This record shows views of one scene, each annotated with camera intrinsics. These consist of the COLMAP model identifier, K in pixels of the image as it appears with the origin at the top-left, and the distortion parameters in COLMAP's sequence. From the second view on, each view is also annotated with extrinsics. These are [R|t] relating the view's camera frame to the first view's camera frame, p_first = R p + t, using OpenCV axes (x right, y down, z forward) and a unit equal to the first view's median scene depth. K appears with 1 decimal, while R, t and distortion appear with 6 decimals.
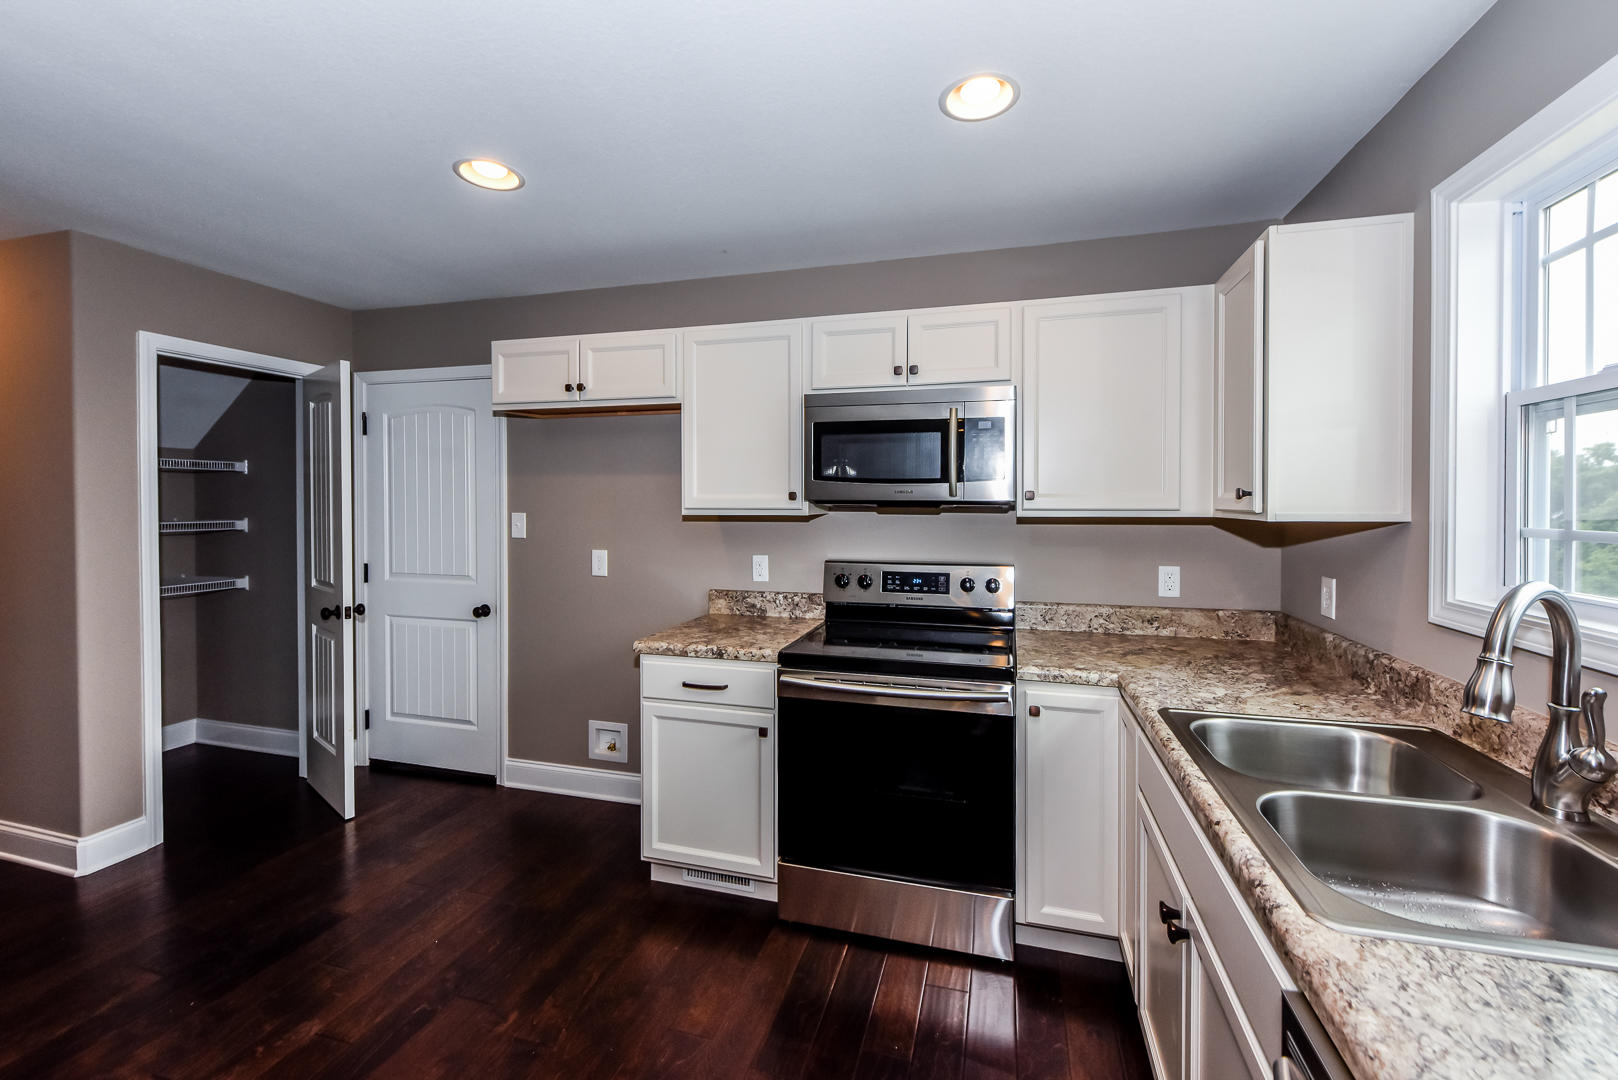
lens RADIAL K [[642.3, 0, 821.0], [0, 642.3, 510.9], [0, 0, 1]] dist [0.001586, -0.000384]
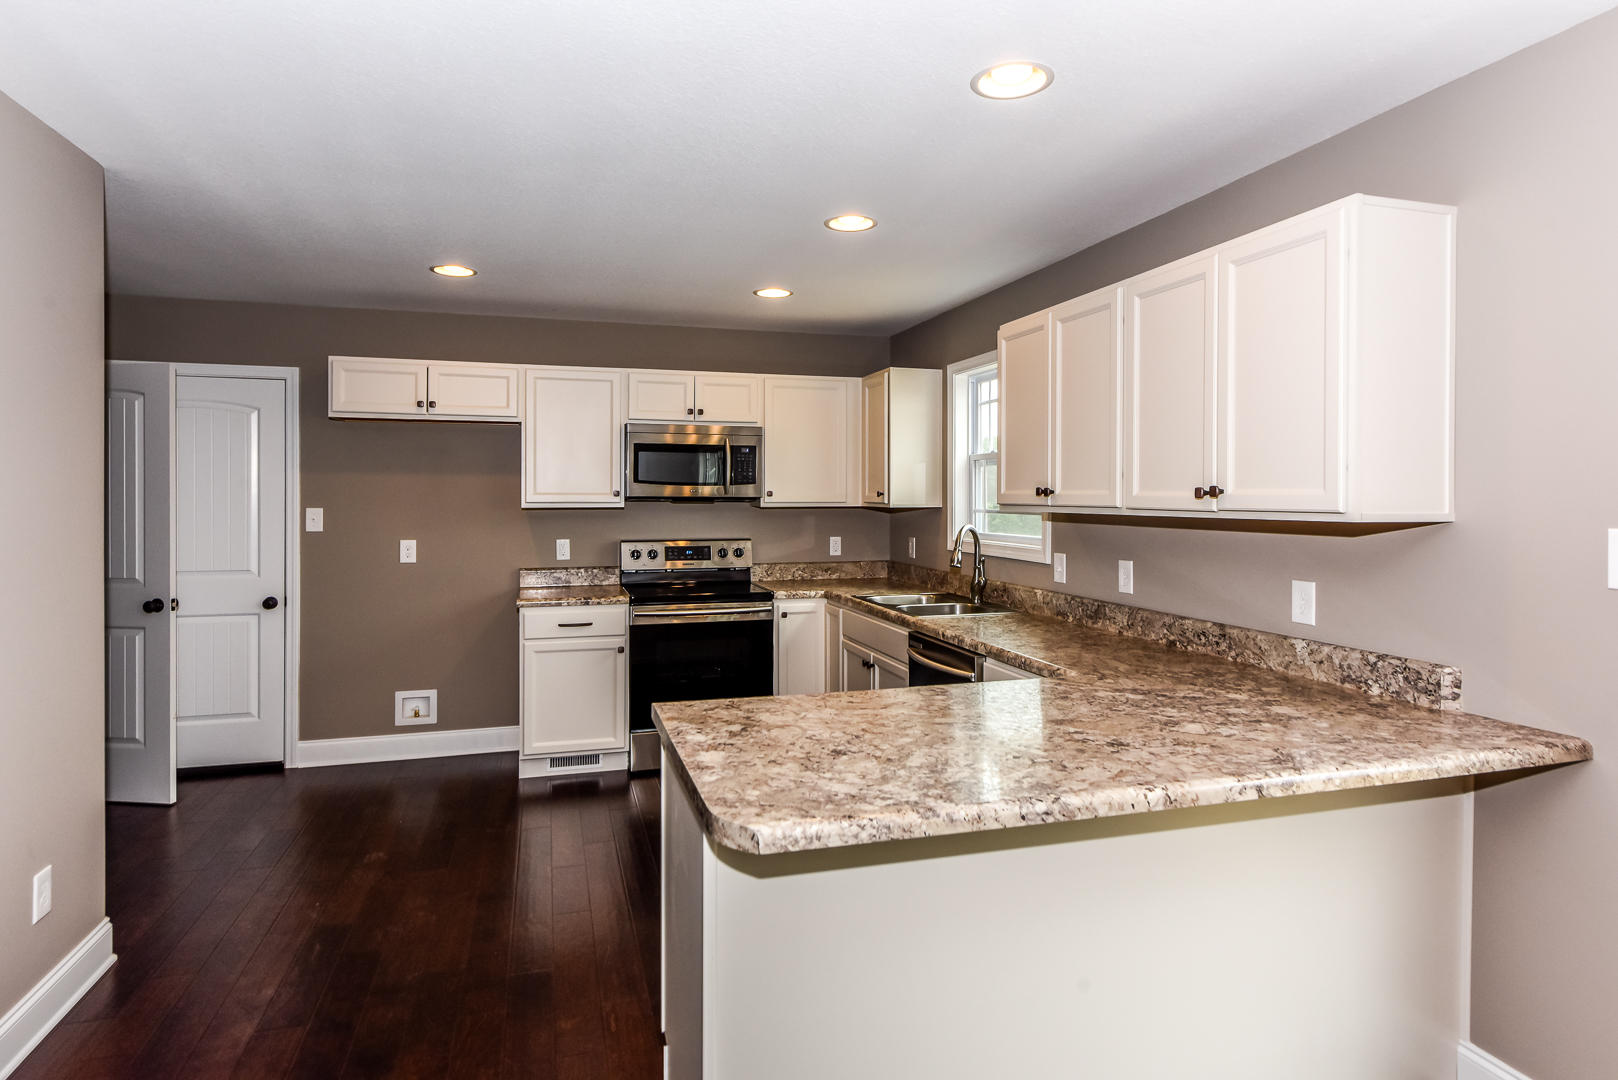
lens RADIAL K [[900.5, 0, 811.6], [0, 900.5, 504.3], [0, 0, 1]] dist [0.000980, 0.001058]
pose [[0.843521, -0.004877, 0.537075, -0.732479], [0.006314, 0.999980, -0.000837, 0.004455], [-0.537060, 0.004097, 0.843534, -0.893034]]
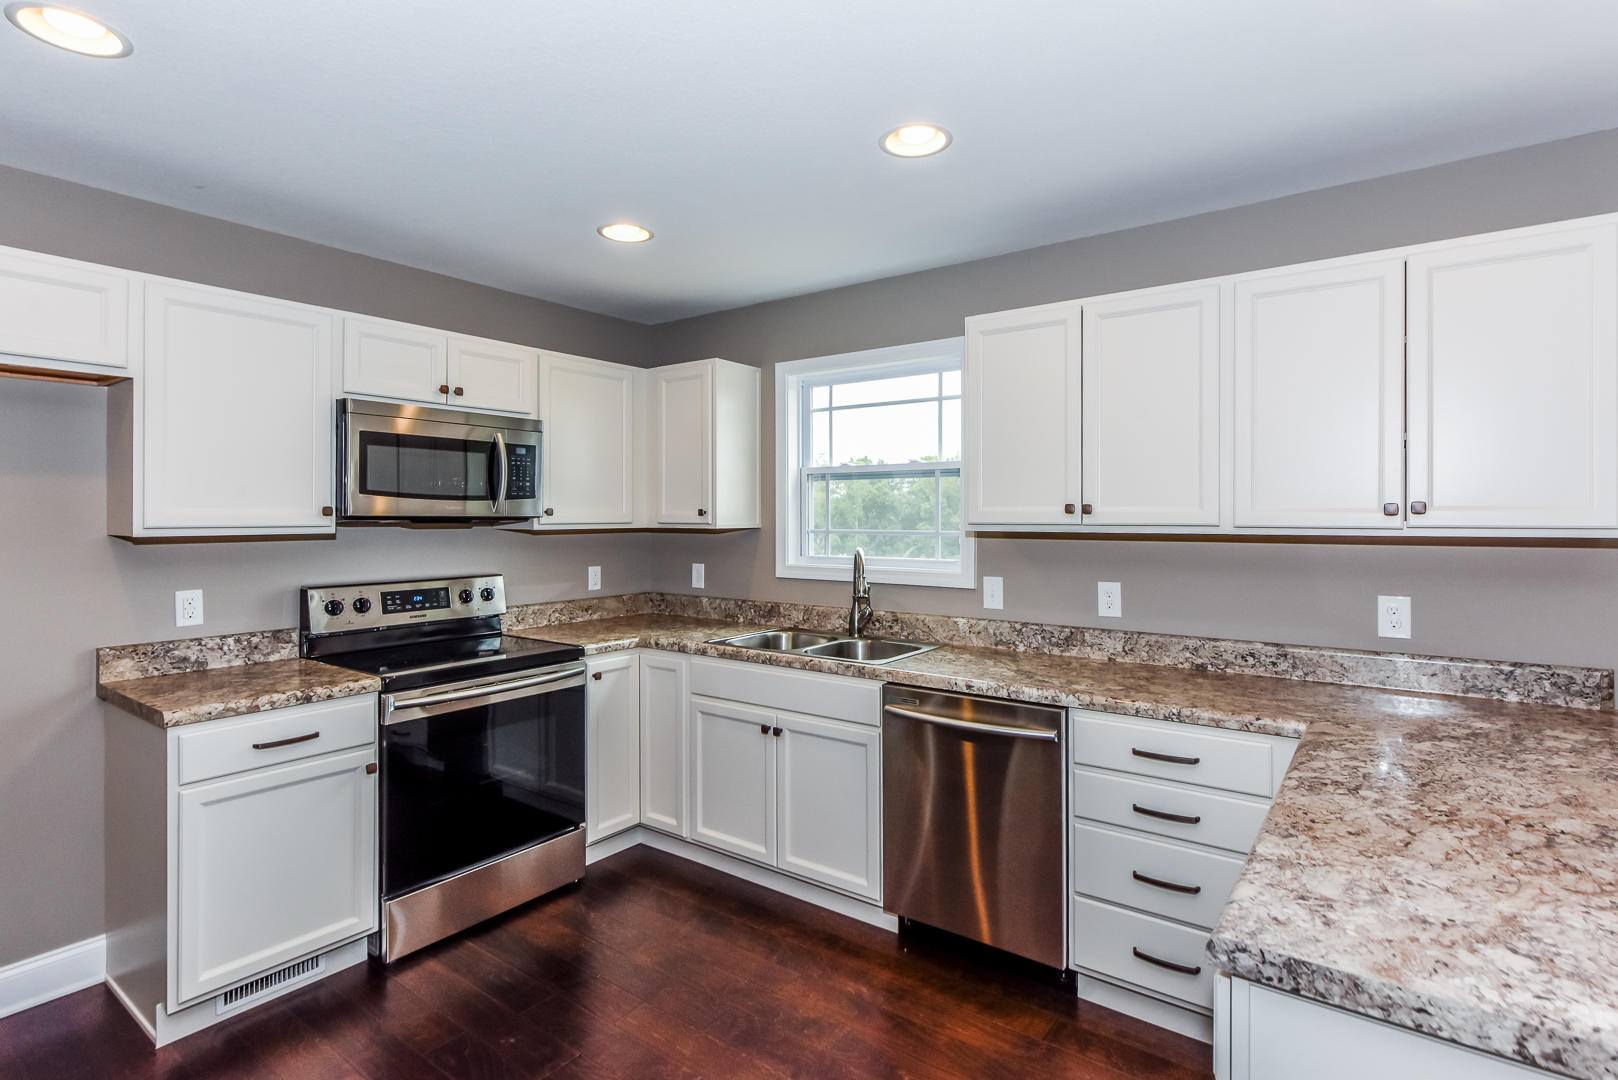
lens RADIAL K [[797.9, 0, 824.7], [0, 797.9, 519.1], [0, 0, 1]] dist [0.001236, -0.001502]
pose [[0.343885, -0.003045, 0.939007, -0.805979], [0.013292, 0.999910, -0.001625, -0.001649], [-0.938918, 0.013040, 0.343895, -0.002848]]
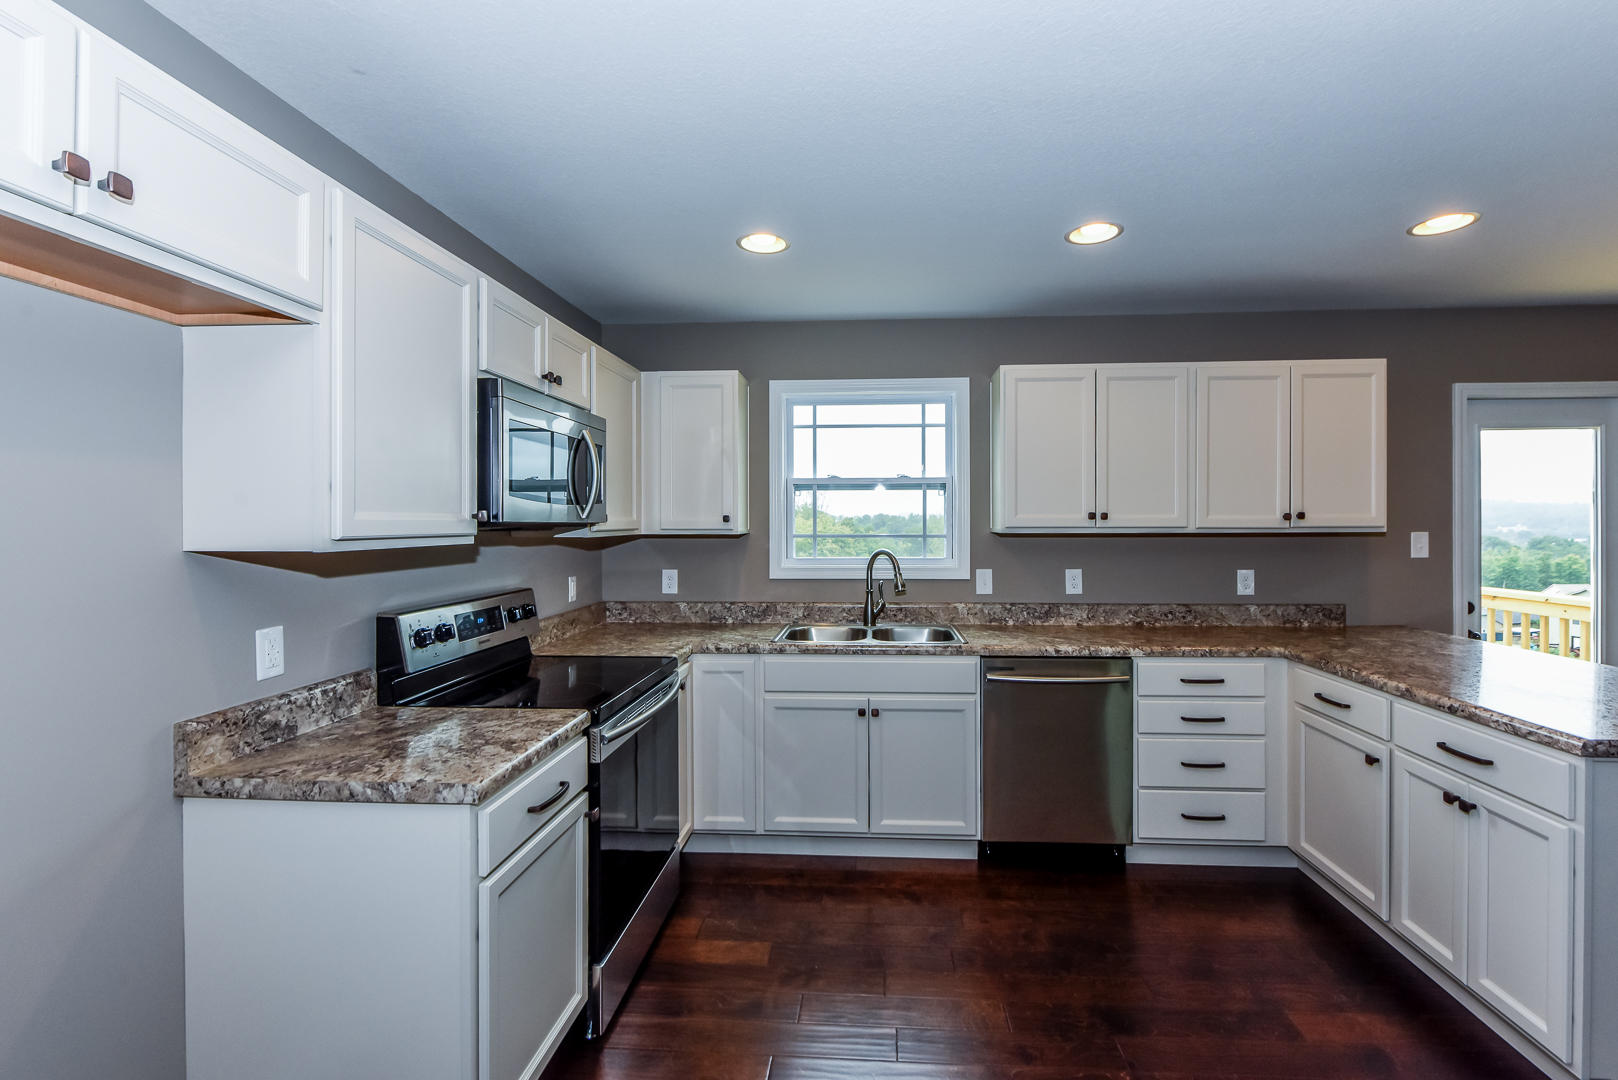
lens RADIAL K [[713.6, 0, 838.9], [0, 713.6, 525.4], [0, 0, 1]] dist [0.001775, 0.000241]
pose [[-0.220621, -0.002697, 0.975356, -0.870614], [0.016101, 0.999850, 0.006407, -0.011135], [-0.975227, 0.017118, -0.220544, 0.774882]]
